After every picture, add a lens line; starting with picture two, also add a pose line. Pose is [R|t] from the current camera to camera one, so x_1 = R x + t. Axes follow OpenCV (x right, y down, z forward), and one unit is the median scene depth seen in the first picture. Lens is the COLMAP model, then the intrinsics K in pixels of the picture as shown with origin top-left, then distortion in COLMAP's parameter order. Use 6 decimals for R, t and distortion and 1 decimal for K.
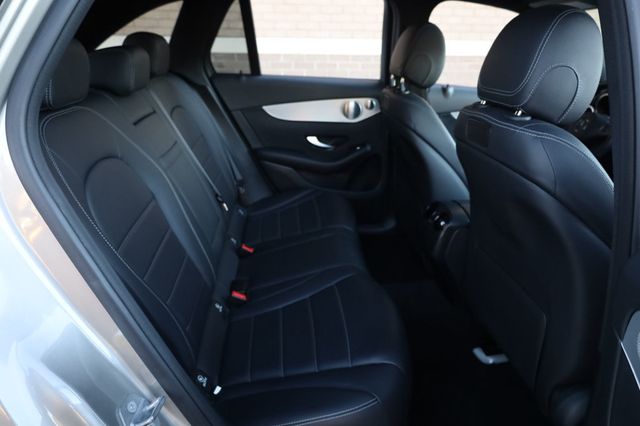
lens RADIAL K [[434.0, 0, 316.6], [0, 434.0, 211.7], [0, 0, 1]] dist [-0.002129, 0.000749]
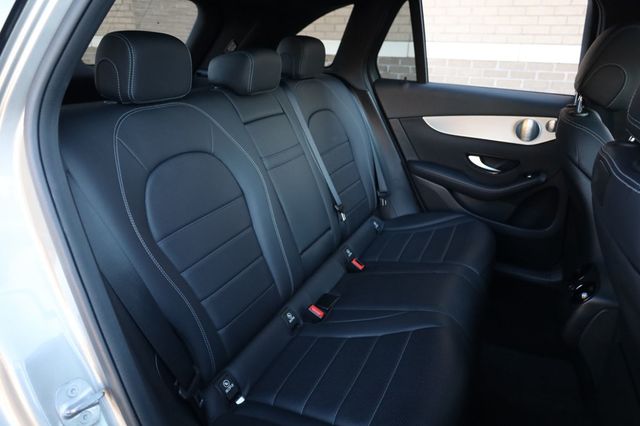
lens RADIAL K [[434.0, 0, 316.6], [0, 434.0, 211.7], [0, 0, 1]] dist [-0.002129, 0.000749]
pose [[0.869392, 0.185149, -0.458124, 0.148572], [-0.189683, 0.981164, 0.036569, -0.038170], [0.456266, 0.055105, 0.888136, 0.096557]]
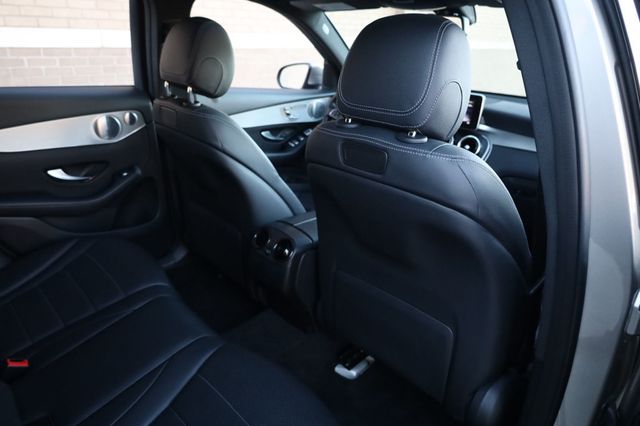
lens RADIAL K [[442.9, 0, 322.9], [0, 442.9, 214.7], [0, 0, 1]] dist [-0.001671, 0.000251]
pose [[0.787181, -0.222555, 0.575165, -0.109744], [0.208158, 0.973768, 0.091902, -0.081985], [-0.580531, 0.047381, 0.812859, 0.160085]]
